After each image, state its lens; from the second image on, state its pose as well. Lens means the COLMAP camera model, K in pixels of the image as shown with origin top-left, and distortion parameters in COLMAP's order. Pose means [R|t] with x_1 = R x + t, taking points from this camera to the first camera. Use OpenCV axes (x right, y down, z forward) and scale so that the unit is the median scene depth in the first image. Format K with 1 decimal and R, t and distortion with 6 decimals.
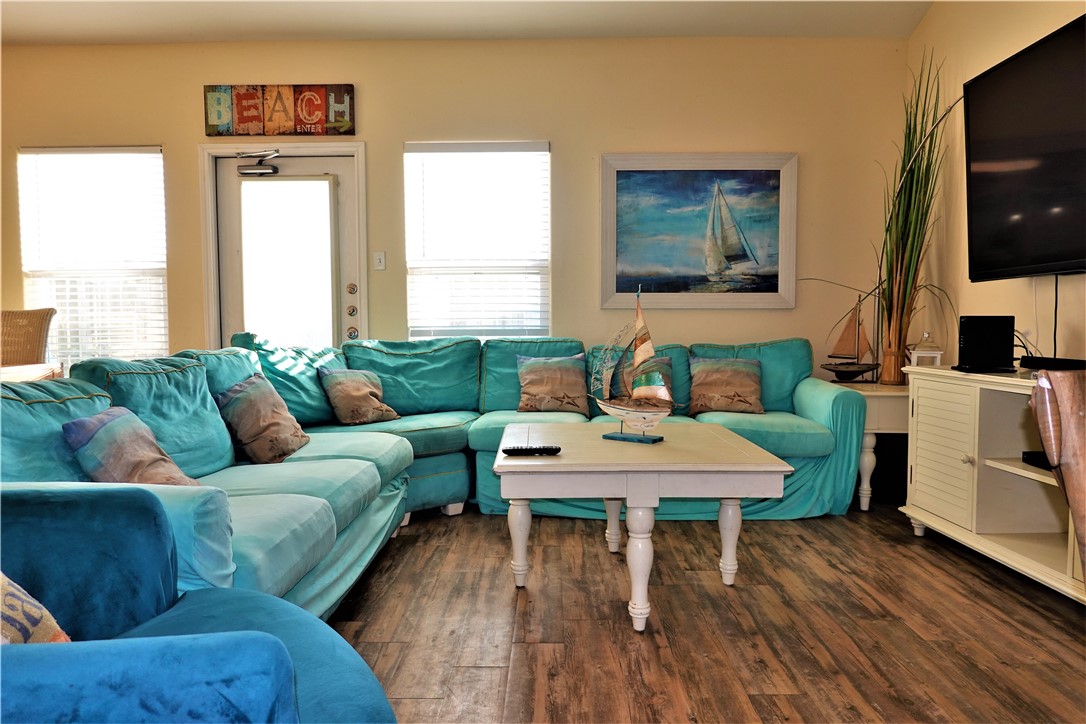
lens RADIAL K [[731.0, 0, 542.6], [0, 731.0, 353.1], [0, 0, 1]] dist [-0.001971, 0.001327]
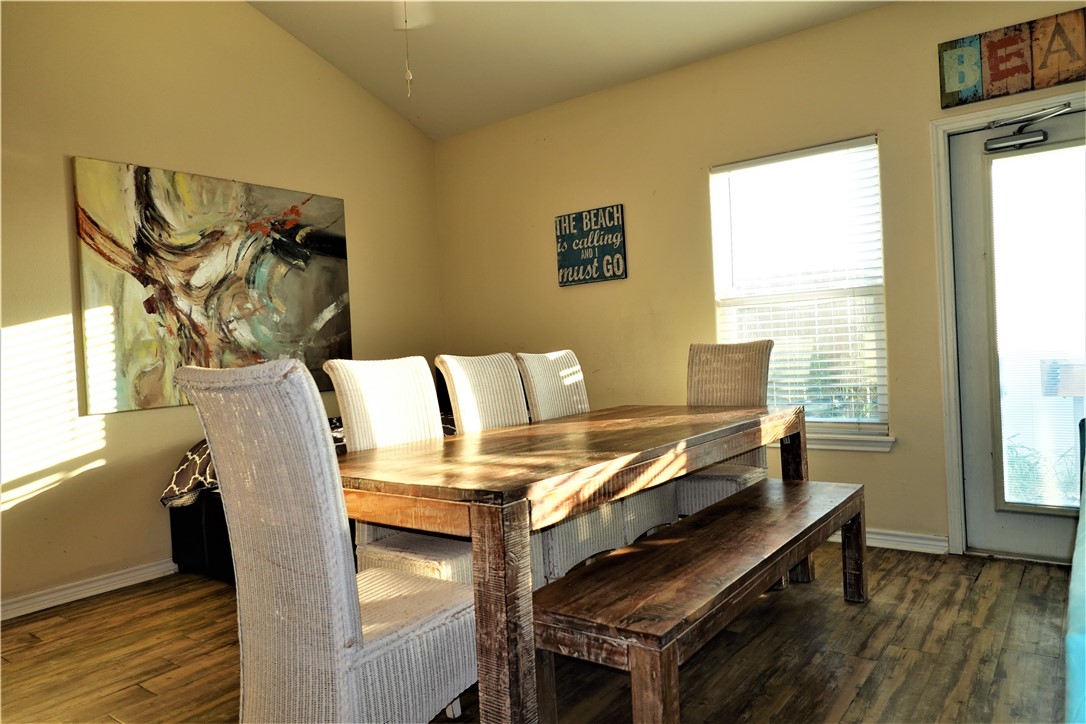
lens RADIAL K [[731.0, 0, 544.6], [0, 731.0, 357.3], [0, 0, 1]] dist [-0.001971, 0.001327]
pose [[0.809747, -0.024809, -0.586254, -0.355428], [0.013992, 0.999638, -0.022977, -0.023307], [0.586612, 0.010403, 0.809801, 0.132965]]
